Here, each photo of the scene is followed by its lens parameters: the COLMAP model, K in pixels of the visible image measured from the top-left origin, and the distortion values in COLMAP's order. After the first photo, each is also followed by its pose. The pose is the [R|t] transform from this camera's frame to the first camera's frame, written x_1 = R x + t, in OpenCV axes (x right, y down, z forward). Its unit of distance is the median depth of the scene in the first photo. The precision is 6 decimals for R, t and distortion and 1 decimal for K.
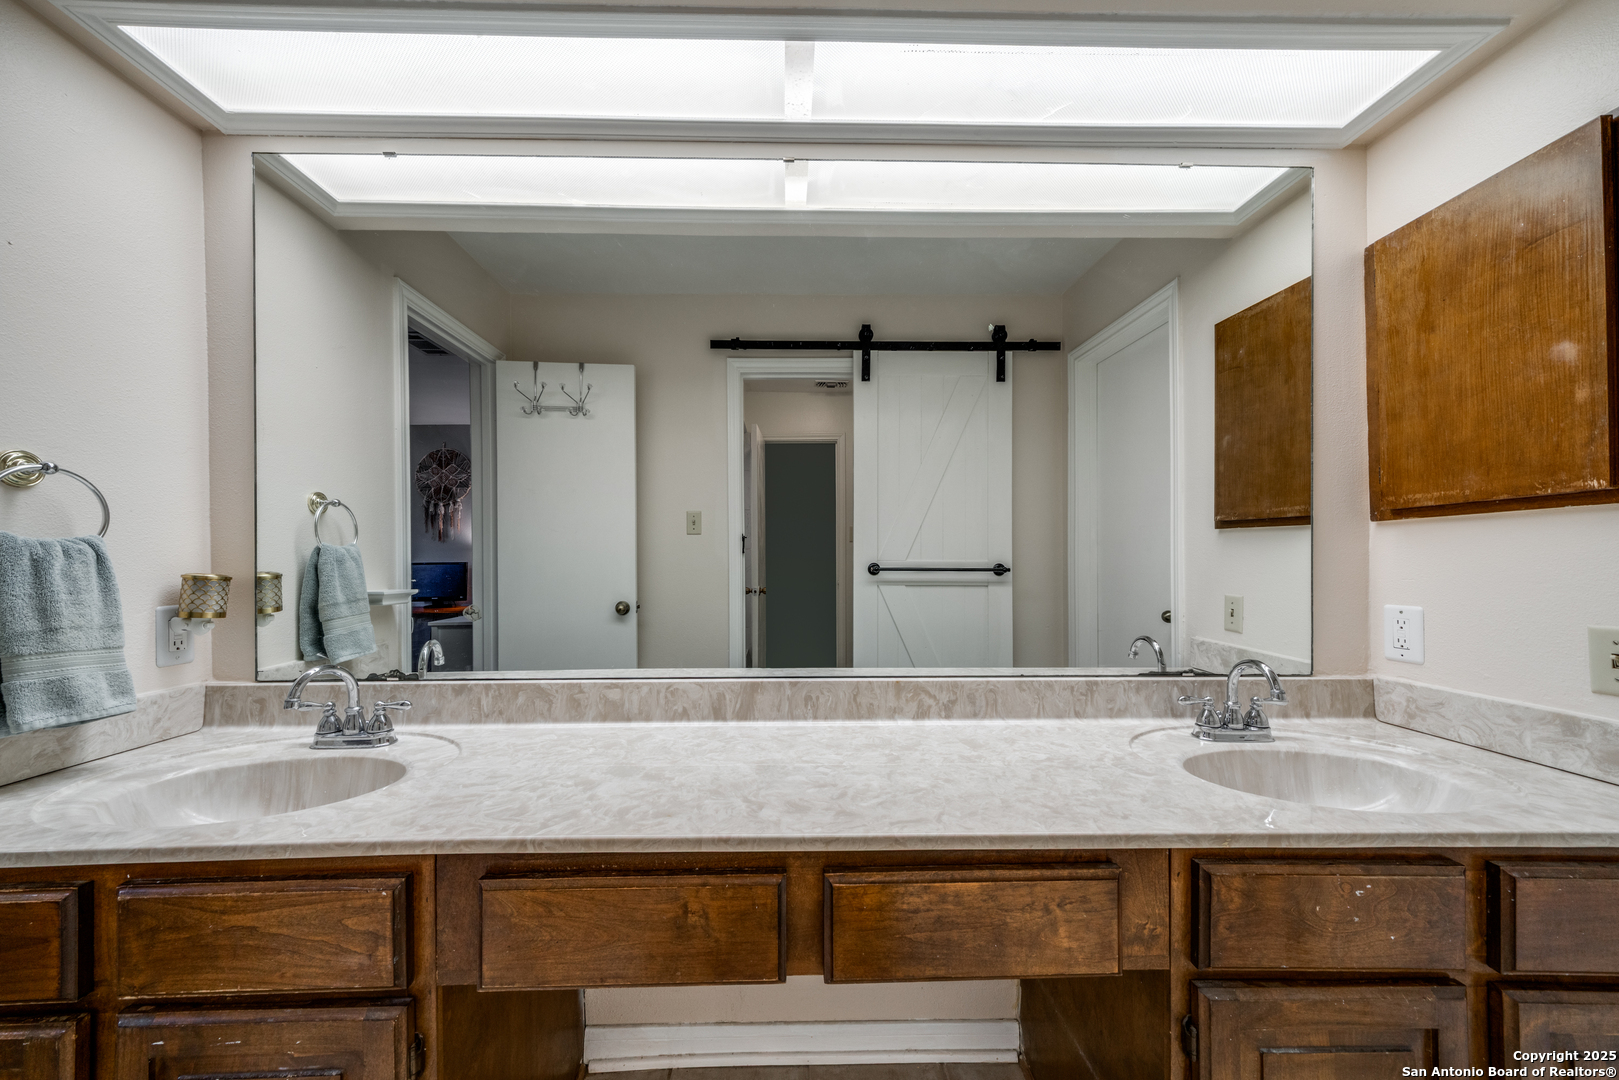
lens RADIAL K [[567.3, 0, 798.1], [0, 567.3, 560.0], [0, 0, 1]] dist [0.001914, -0.000605]
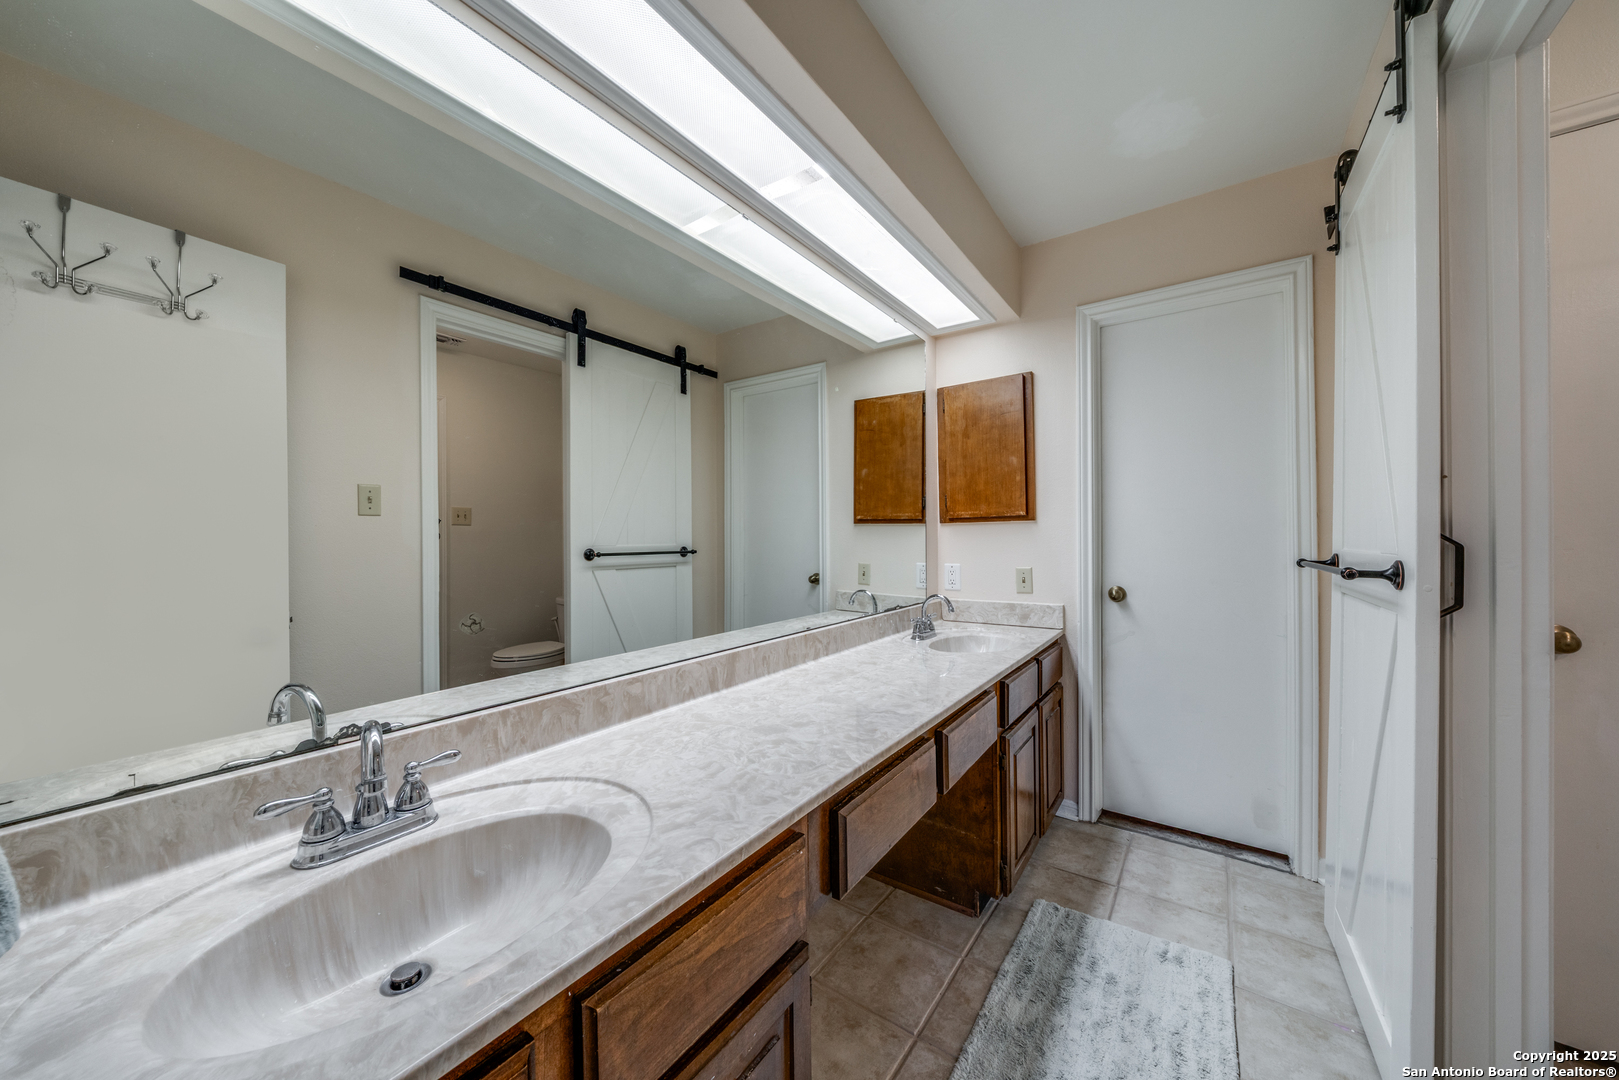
lens RADIAL K [[567.3, 0, 805.2], [0, 567.3, 537.6], [0, 0, 1]] dist [0.001914, -0.000605]
pose [[0.595531, -0.004284, 0.803321, -0.933838], [0.007849, 0.999969, -0.000486, -0.020854], [-0.803294, 0.006594, 0.595546, 0.183447]]
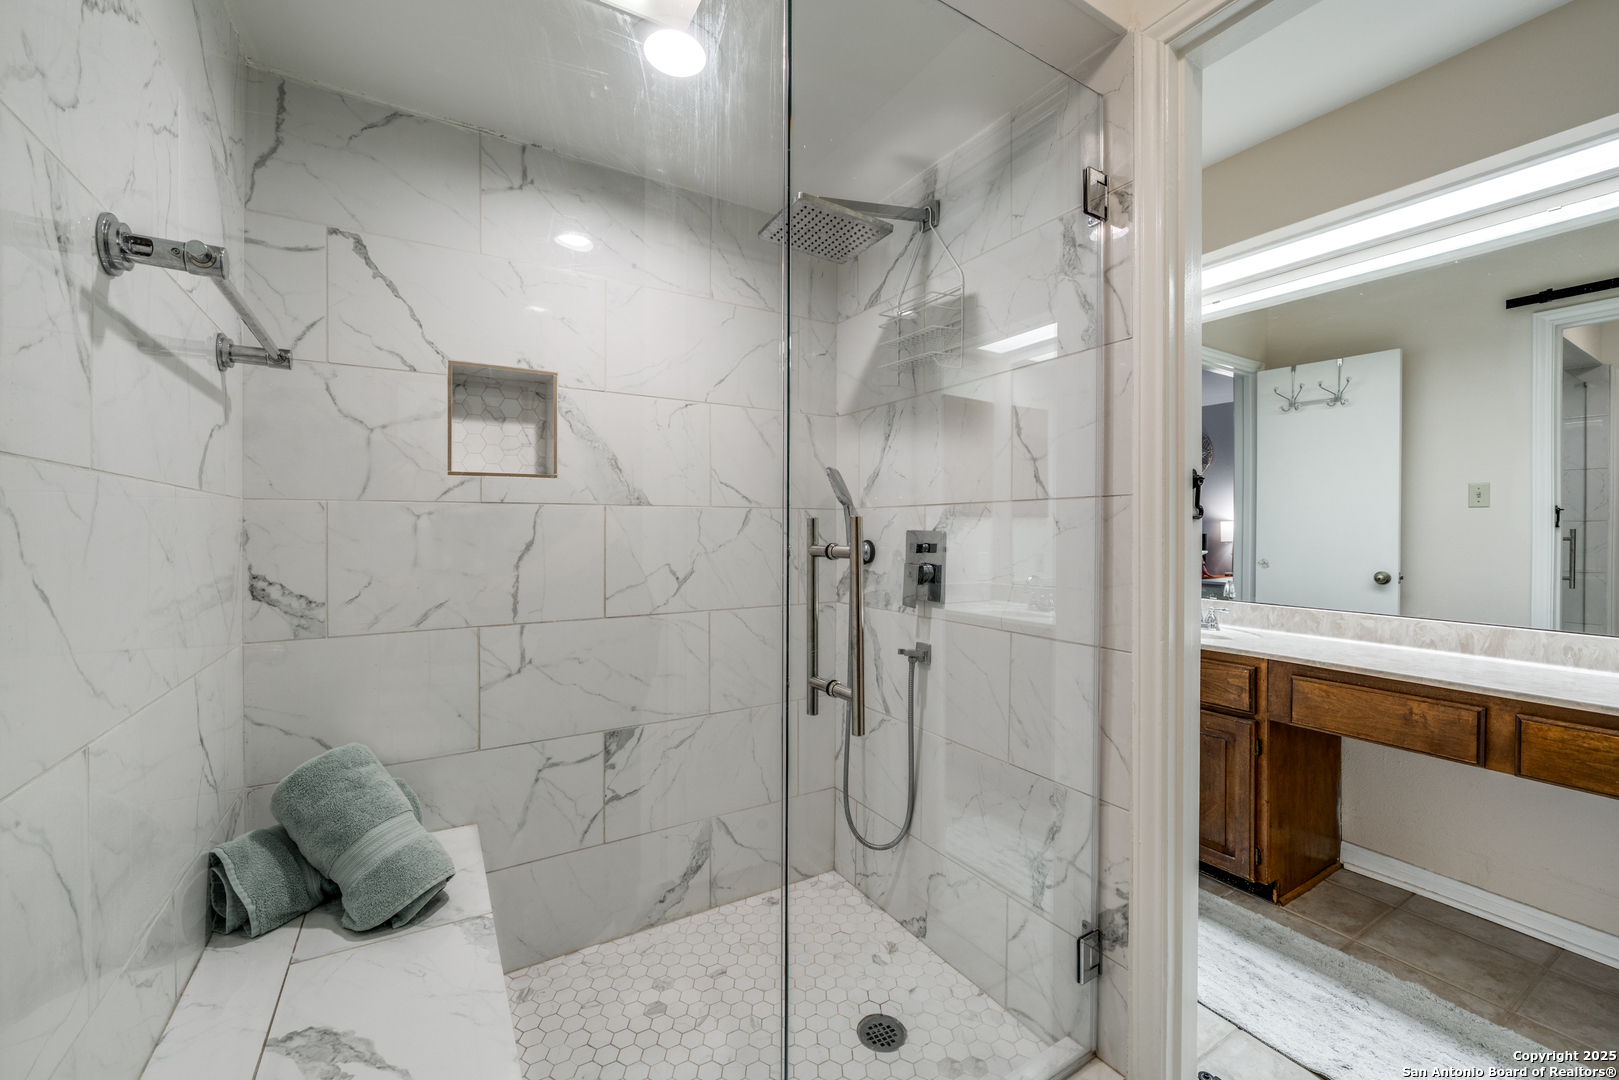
lens RADIAL K [[650.5, 0, 811.1], [0, 650.5, 532.2], [0, 0, 1]] dist [-0.002463, 0.000621]
pose [[0.513765, 0.013856, -0.857819, 0.375953], [-0.011854, 0.999889, 0.009051, 0.001649], [0.857849, 0.005519, 0.513872, -1.113847]]
